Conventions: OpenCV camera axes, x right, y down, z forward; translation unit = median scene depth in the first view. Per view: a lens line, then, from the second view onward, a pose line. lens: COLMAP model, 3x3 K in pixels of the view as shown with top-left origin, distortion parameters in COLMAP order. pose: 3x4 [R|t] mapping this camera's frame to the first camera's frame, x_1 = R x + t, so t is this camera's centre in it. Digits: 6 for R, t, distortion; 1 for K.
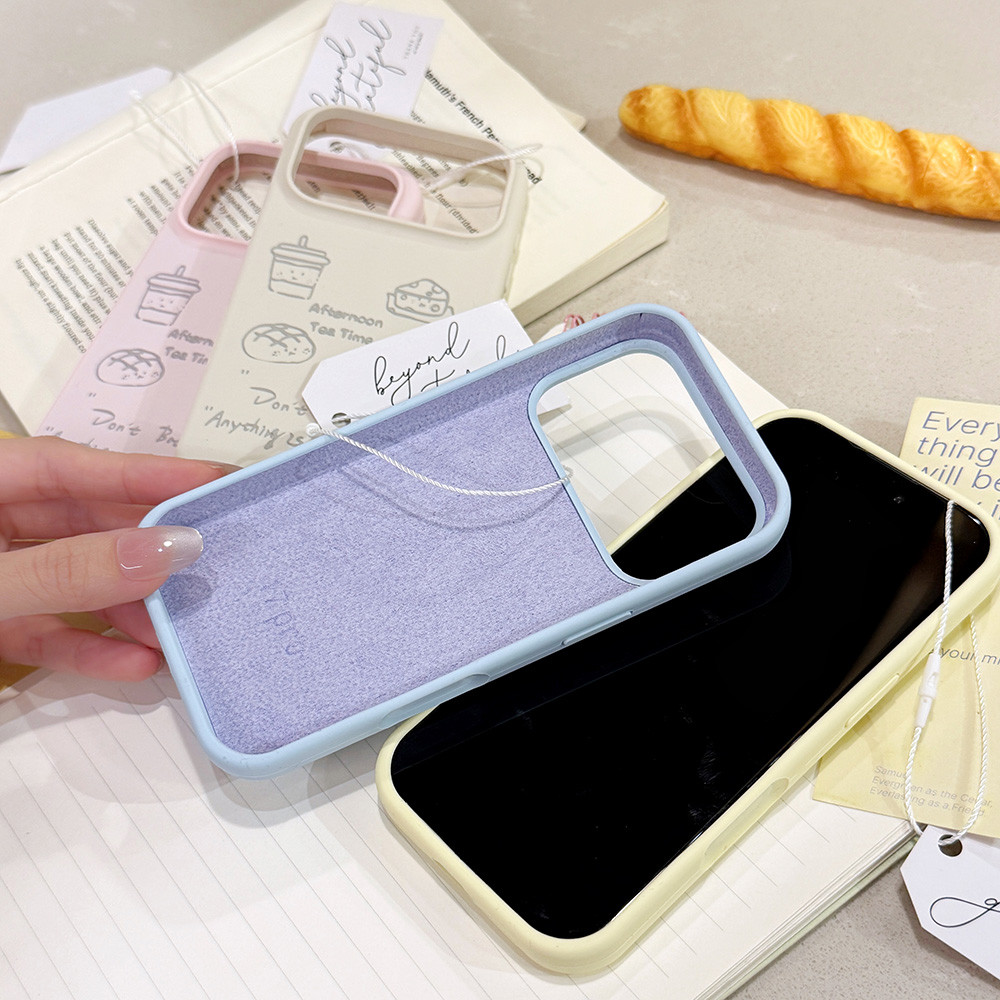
lens RADIAL K [[1589.3, 0, 500.0], [0, 1589.3, 500.0], [0, 0, 1]] dist [-0.016162, -0.038137]
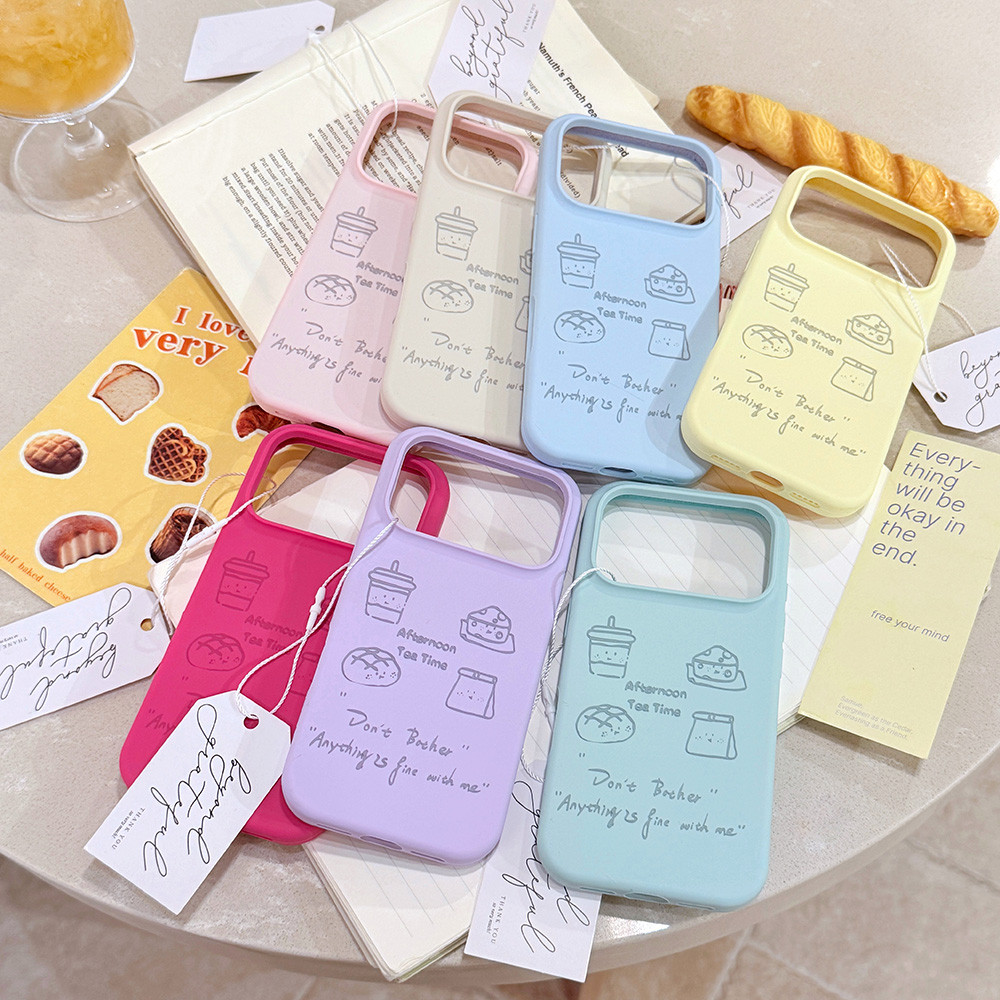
lens RADIAL K [[1589.3, 0, 500.0], [0, 1589.3, 500.0], [0, 0, 1]] dist [-0.016162, -0.038137]
pose [[0.991310, 0.076892, 0.106730, -0.199963], [-0.097365, 0.974474, 0.202290, -0.179761], [-0.088452, -0.210924, 0.973492, -0.345775]]
